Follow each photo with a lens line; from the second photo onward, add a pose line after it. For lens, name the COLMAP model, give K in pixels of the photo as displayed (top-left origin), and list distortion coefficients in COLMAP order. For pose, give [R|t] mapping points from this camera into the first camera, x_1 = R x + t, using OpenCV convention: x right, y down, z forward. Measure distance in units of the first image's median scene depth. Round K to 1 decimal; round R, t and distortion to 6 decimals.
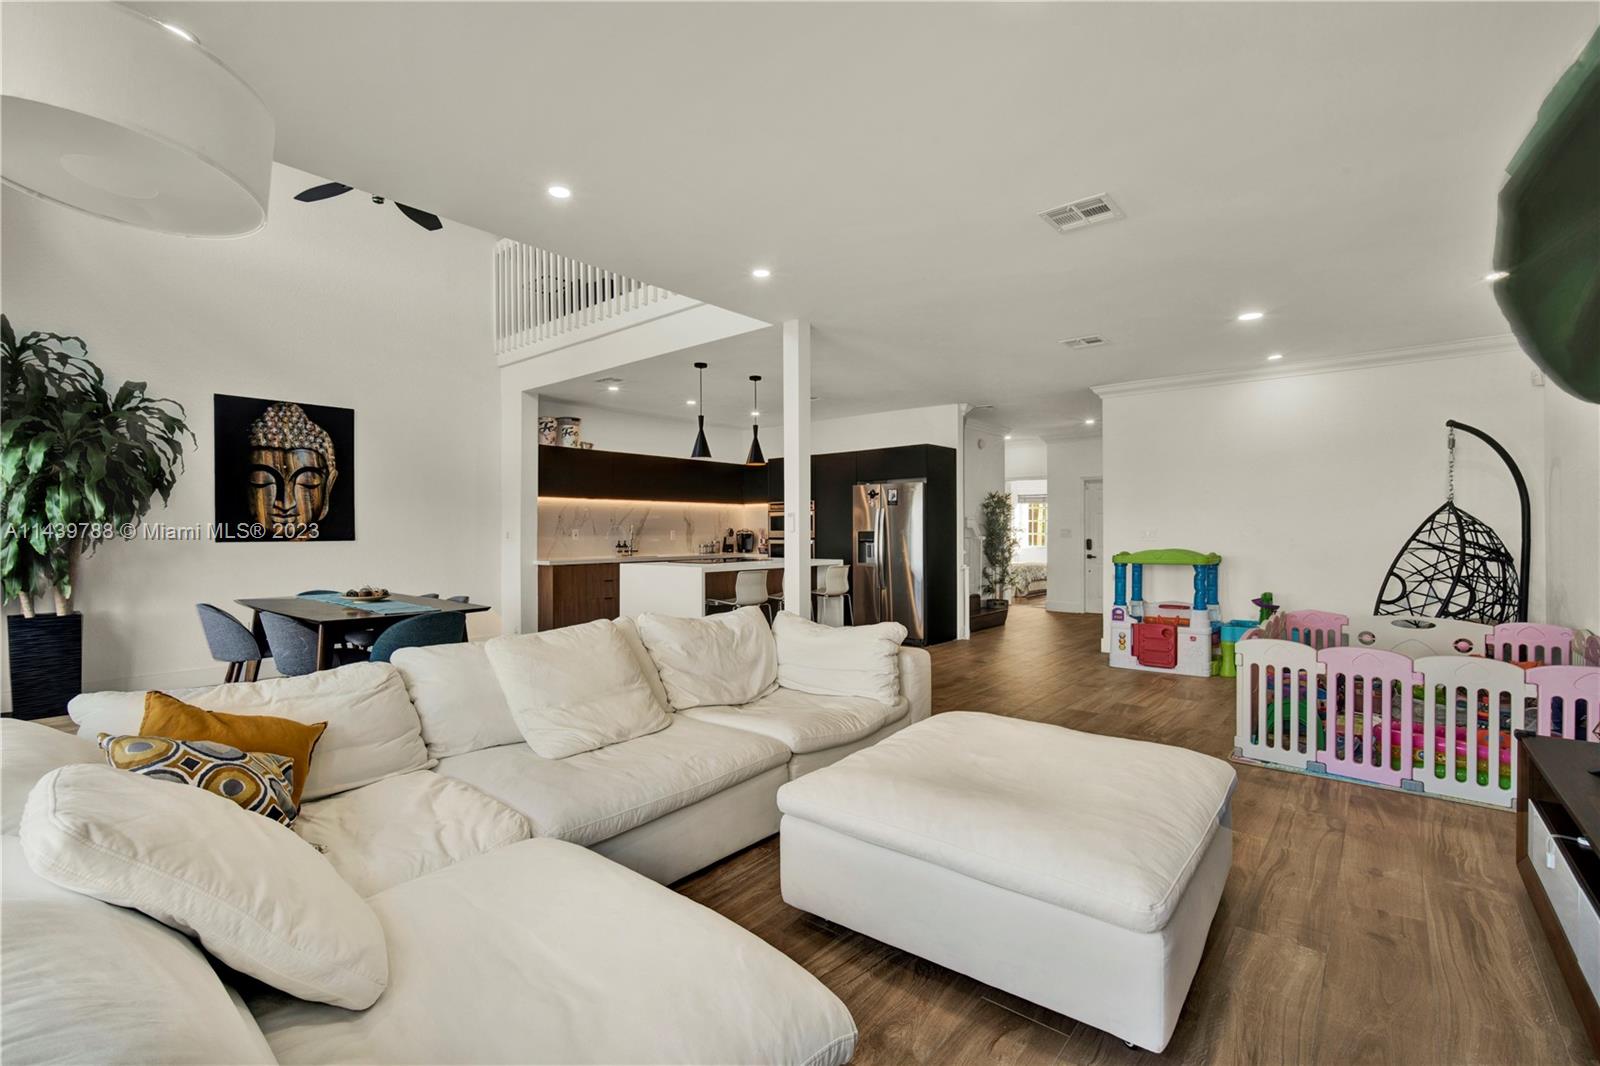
lens RADIAL K [[710.7, 0, 795.2], [0, 710.7, 524.4], [0, 0, 1]] dist [-0.012918, 0.003451]
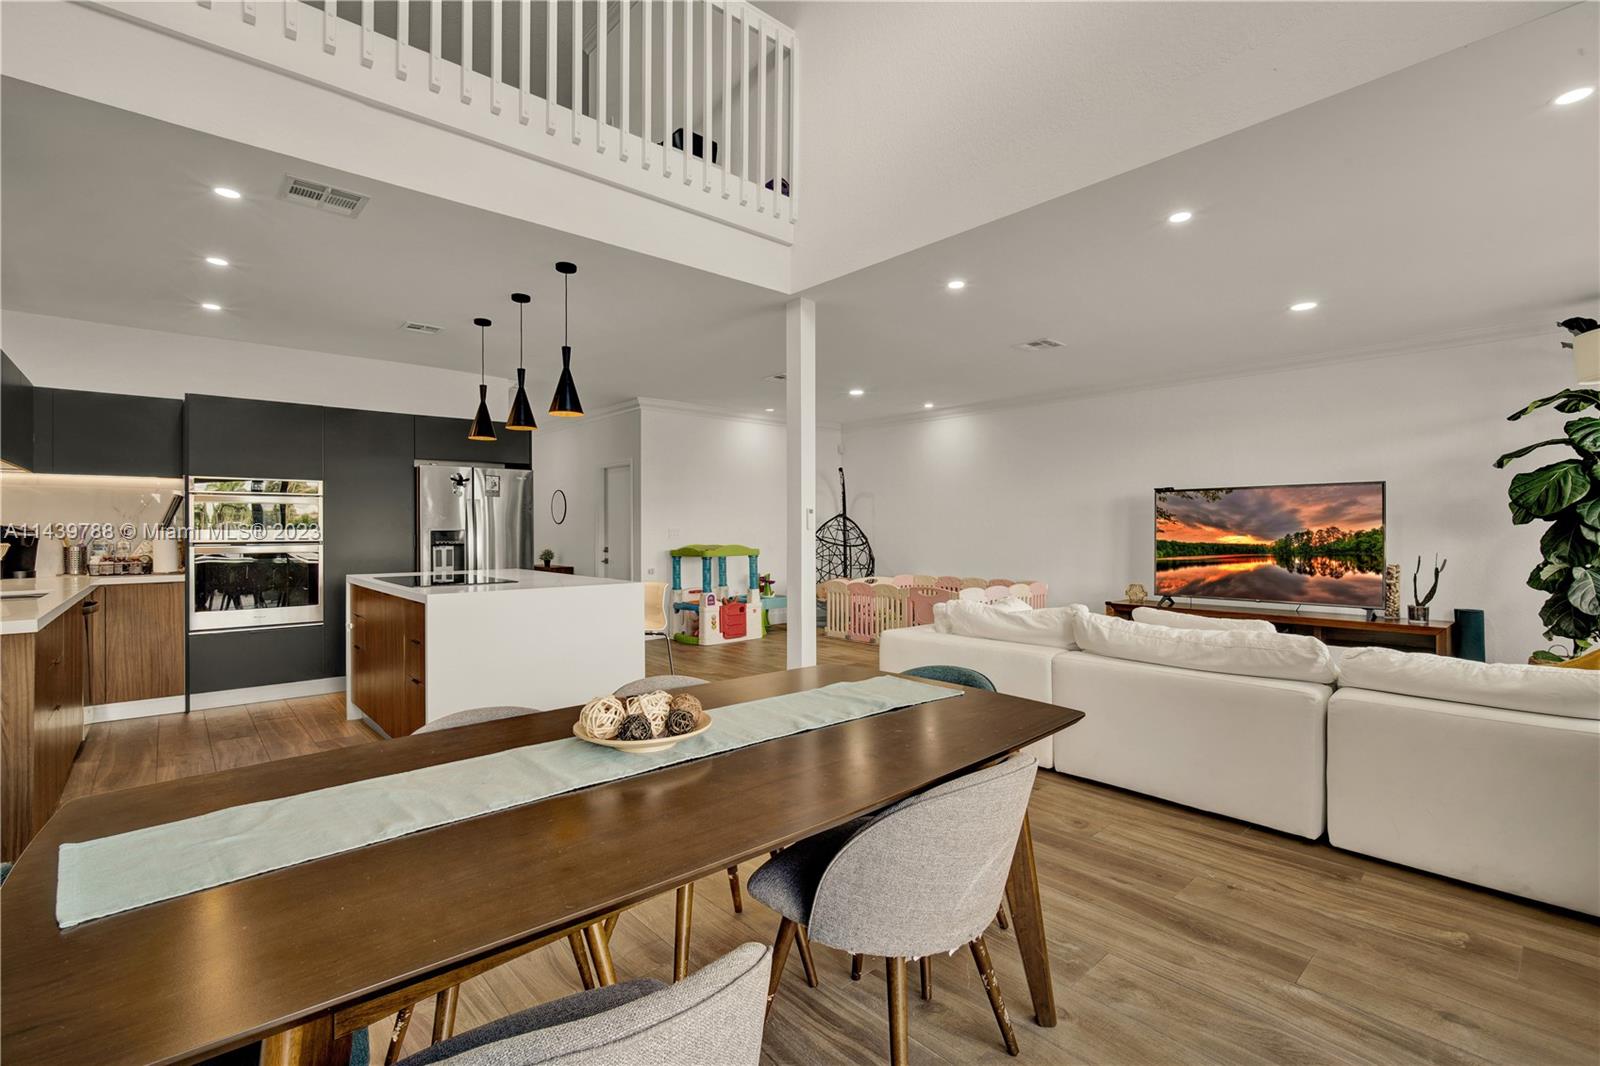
lens RADIAL K [[710.7, 0, 802.6], [0, 710.7, 531.7], [0, 0, 1]] dist [-0.012918, 0.003451]
pose [[0.138689, -0.000298, 0.990336, -0.713211], [-0.008212, 0.999965, 0.001451, 0.008793], [-0.990302, -0.008334, 0.138682, 0.696048]]
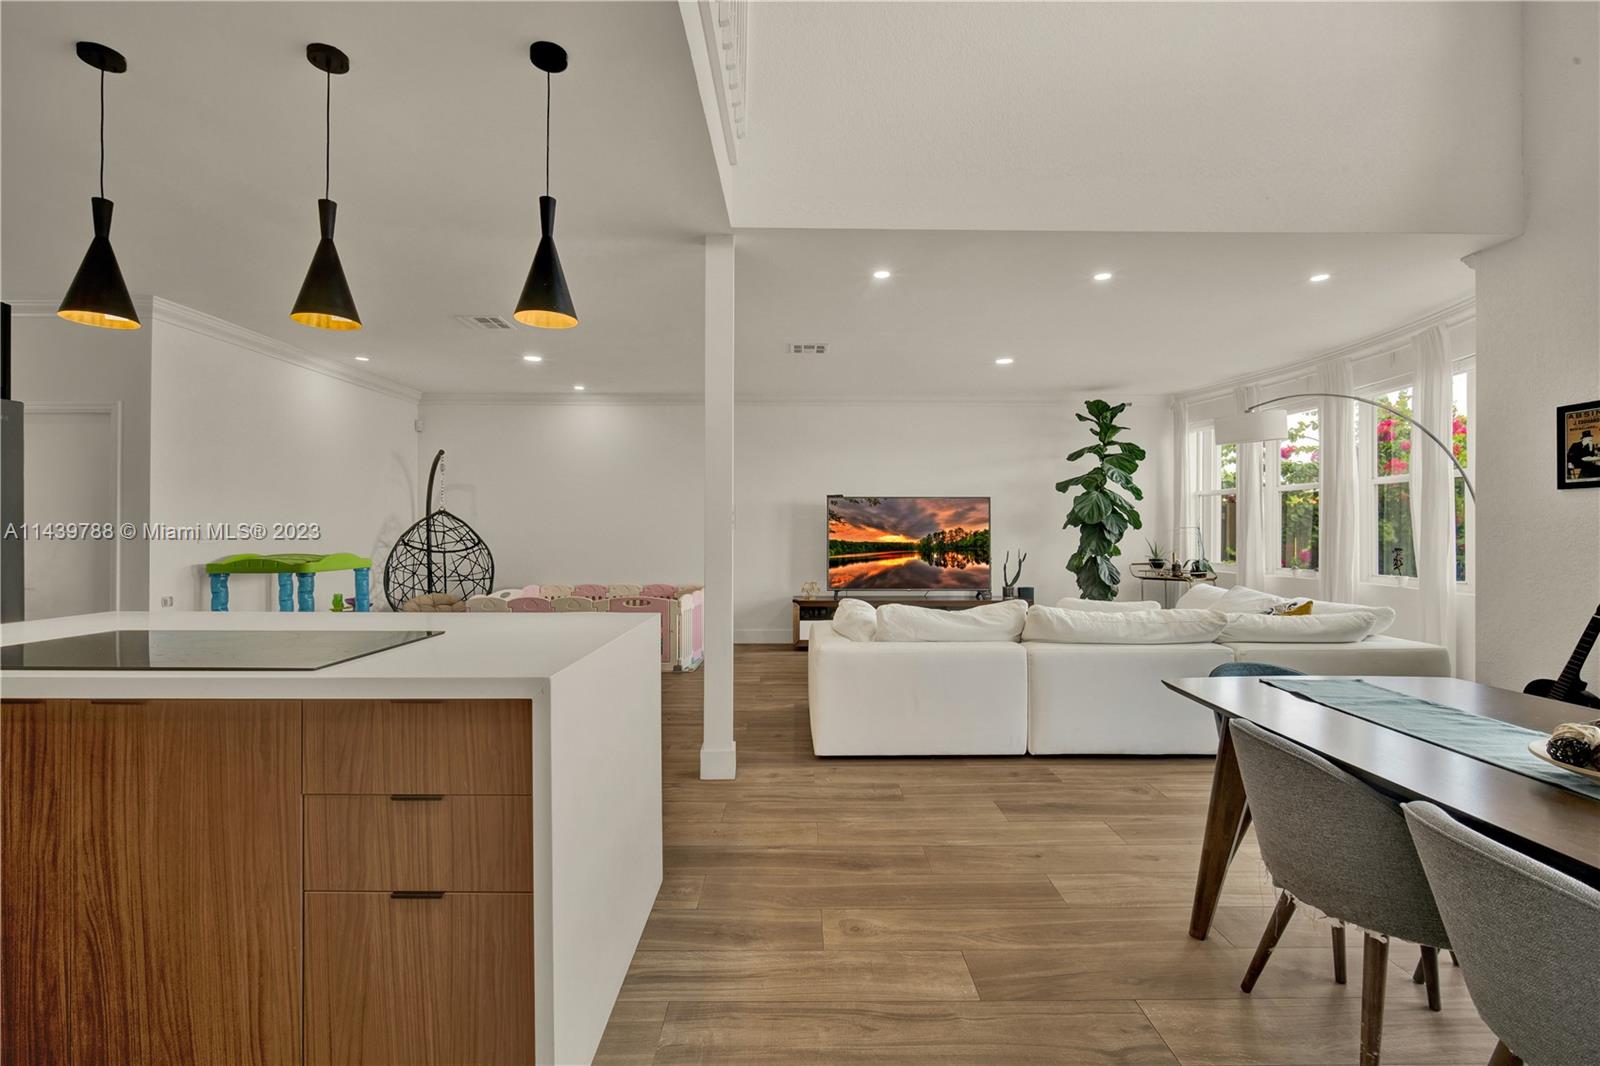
lens RADIAL K [[710.7, 0, 795.7], [0, 710.7, 526.4], [0, 0, 1]] dist [-0.012918, 0.003451]
pose [[-0.641744, 0.006627, 0.766890, -0.468257], [-0.005806, 0.999892, -0.013499, 0.011878], [-0.766897, -0.013115, -0.641636, 1.112748]]
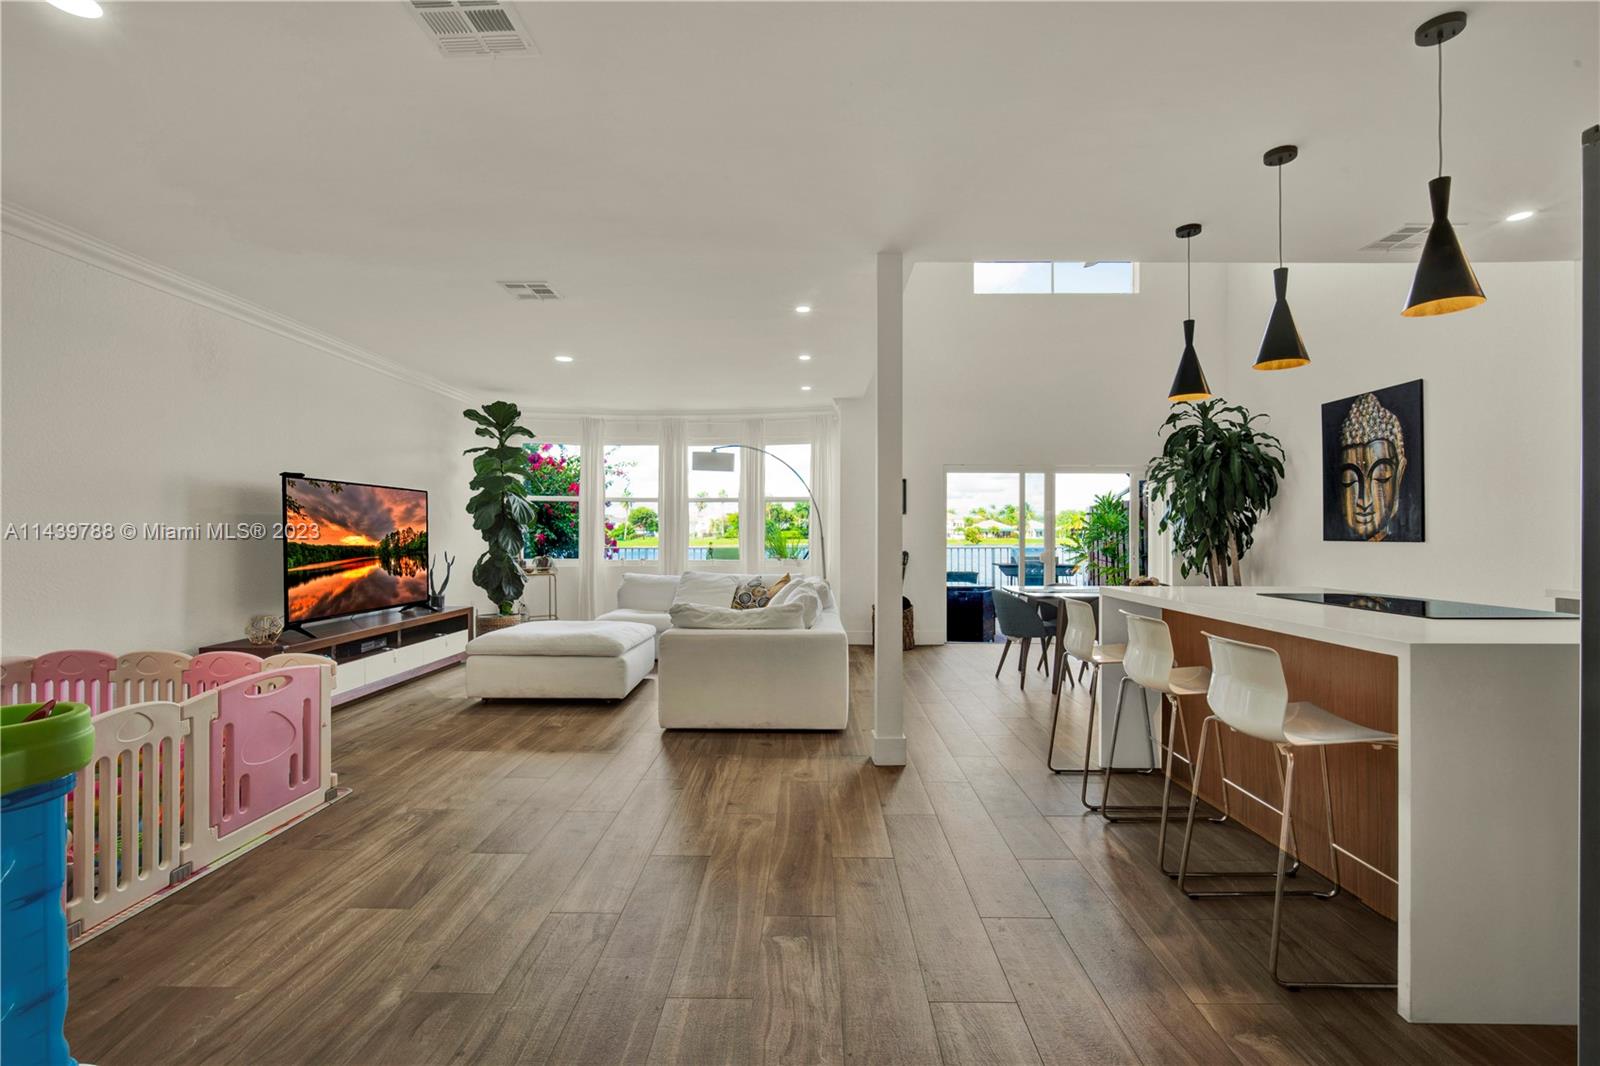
lens RADIAL K [[710.7, 0, 804.9], [0, 710.7, 521.8], [0, 0, 1]] dist [-0.012918, 0.003451]
pose [[-0.771127, -0.010082, -0.636601, 0.444002], [0.005040, 0.999747, -0.021939, 0.014452], [0.636661, -0.020127, -0.770881, 1.213818]]
